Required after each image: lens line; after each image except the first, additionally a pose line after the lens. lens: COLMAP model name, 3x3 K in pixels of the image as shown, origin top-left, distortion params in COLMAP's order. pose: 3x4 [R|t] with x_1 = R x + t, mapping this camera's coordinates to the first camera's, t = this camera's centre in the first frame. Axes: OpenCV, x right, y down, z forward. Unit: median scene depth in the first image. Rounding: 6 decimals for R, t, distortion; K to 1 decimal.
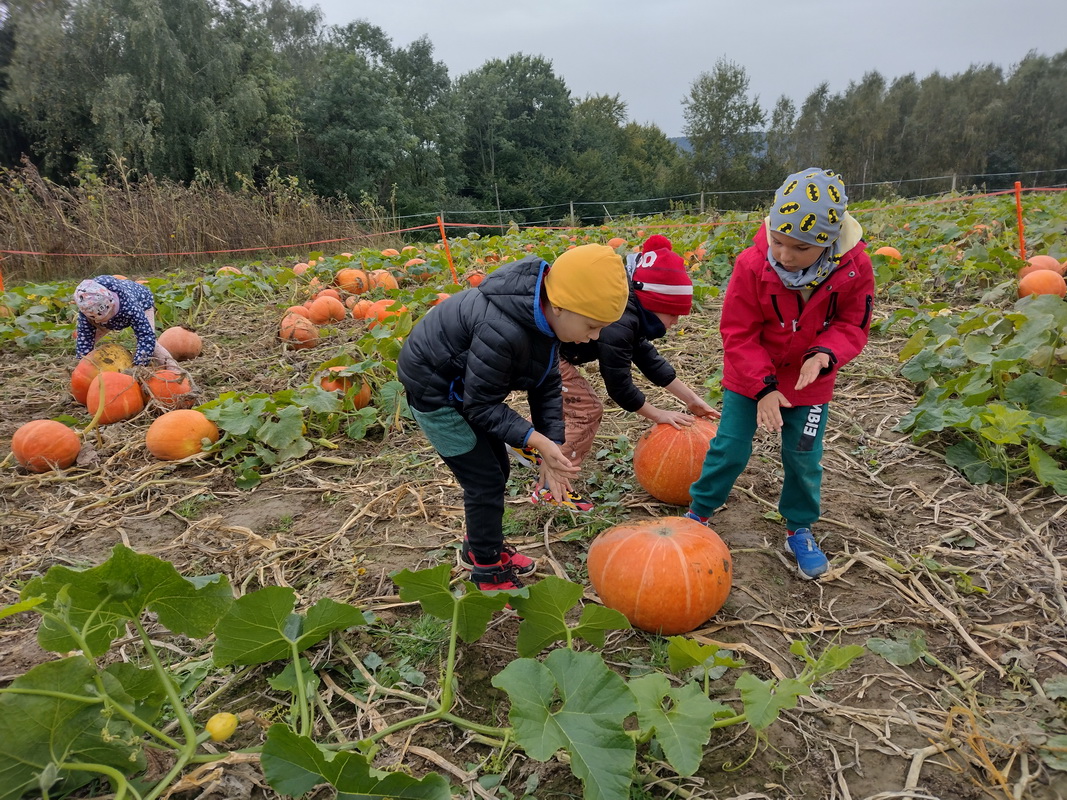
lens RADIAL K [[743.4, 0, 533.5], [0, 743.4, 400.0], [0, 0, 1]] dist [0.096287, -0.136573]
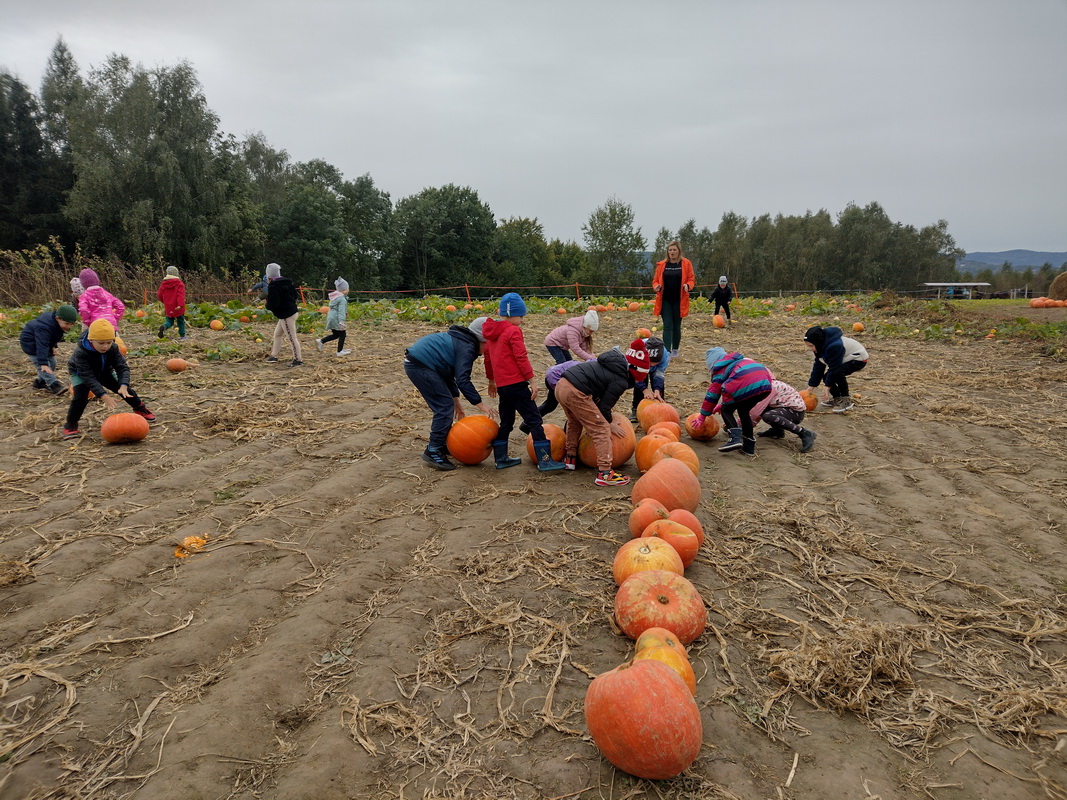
lens RADIAL K [[743.4, 0, 533.5], [0, 743.4, 400.0], [0, 0, 1]] dist [0.096287, -0.136573]
pose [[0.997664, 0.038448, 0.056456, 0.061770], [-0.030645, 0.990627, -0.133110, 0.056342], [-0.061045, 0.131069, 0.989492, -0.192778]]
